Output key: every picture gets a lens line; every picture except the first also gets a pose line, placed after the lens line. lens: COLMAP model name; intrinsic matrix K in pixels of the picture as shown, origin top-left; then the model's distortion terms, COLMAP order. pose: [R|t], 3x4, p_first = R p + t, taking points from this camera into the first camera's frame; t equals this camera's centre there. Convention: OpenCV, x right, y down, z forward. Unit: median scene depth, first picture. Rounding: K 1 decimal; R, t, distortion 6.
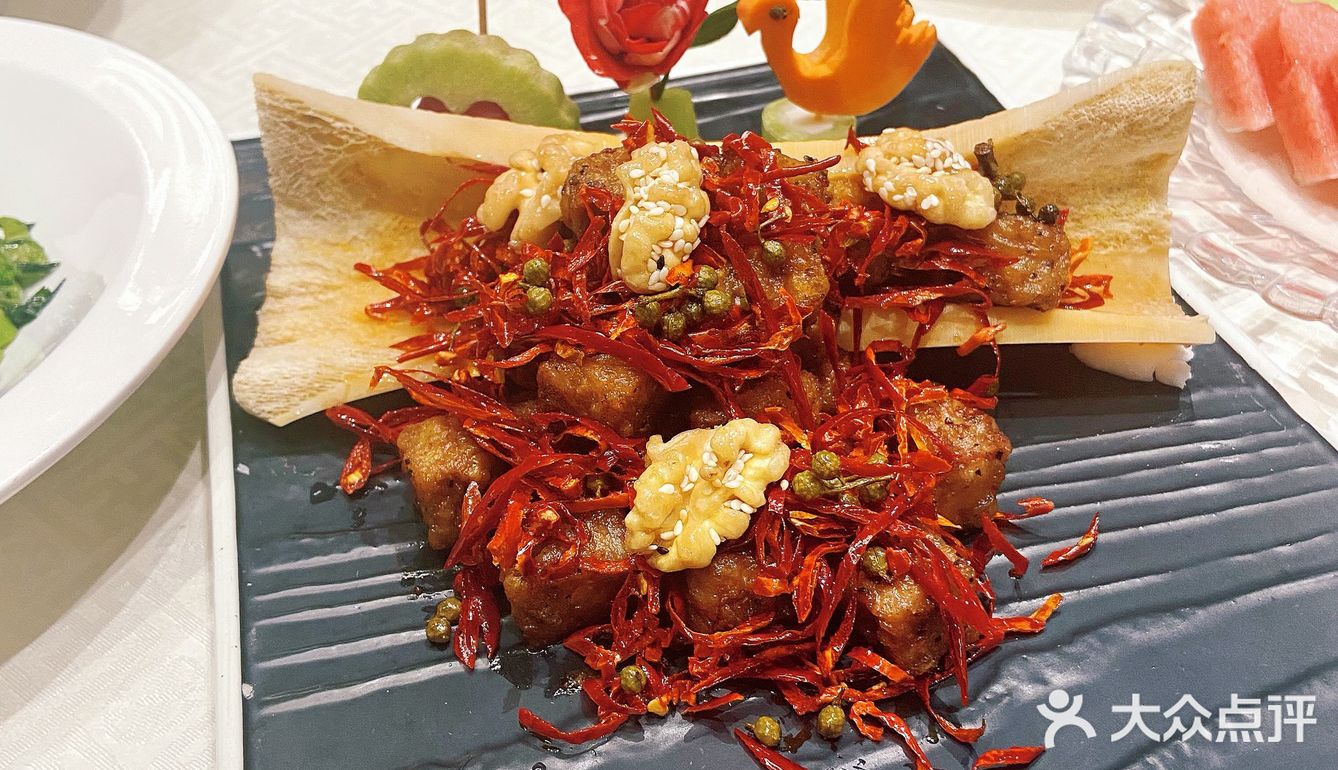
lens RADIAL K [[1272.9, 0, 669.0], [0, 1272.9, 385.0], [0, 0, 1]] dist [0.053213, -0.015625]
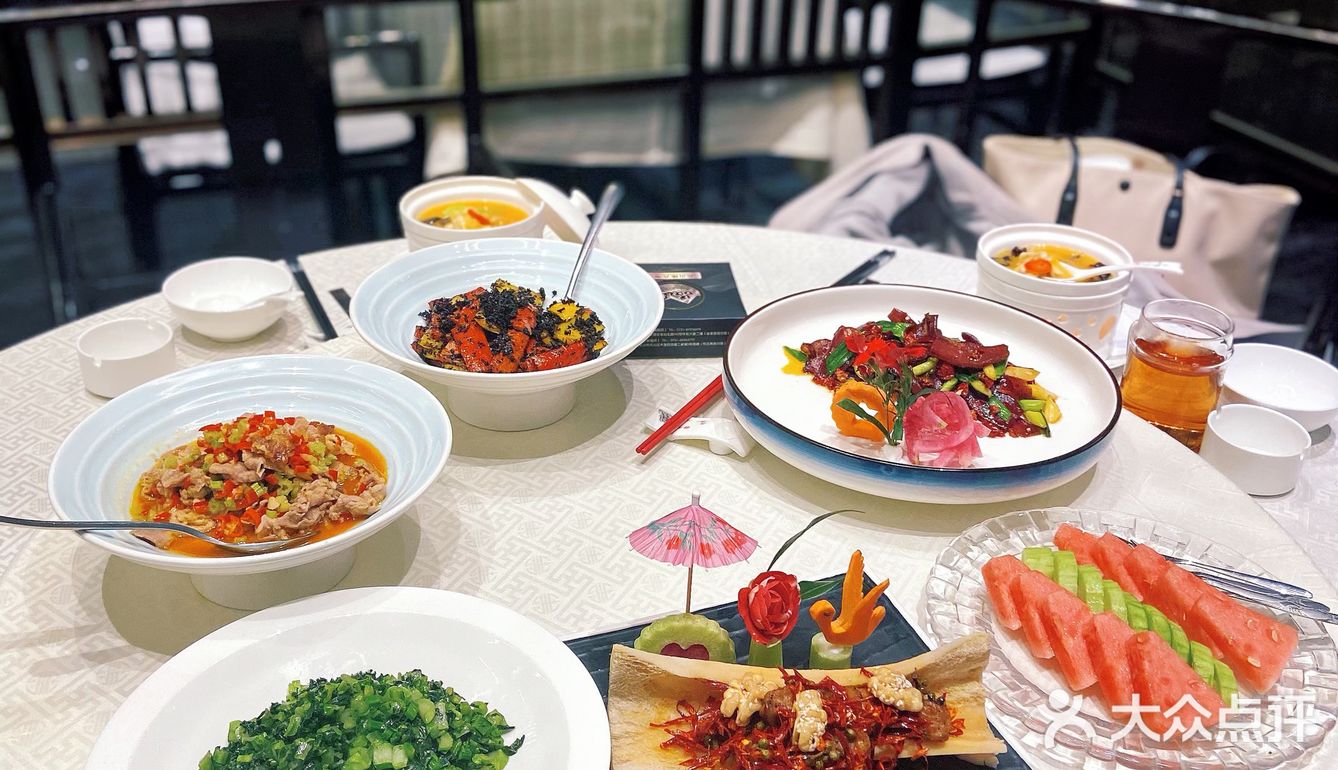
lens RADIAL K [[1272.9, 0, 669.0], [0, 1272.9, 385.0], [0, 0, 1]] dist [0.053213, -0.015625]
pose [[0.987206, -0.000266, 0.159450, -0.651901], [0.027613, 0.985175, -0.169318, -0.342041], [-0.157041, 0.171554, 0.972578, -1.516741]]
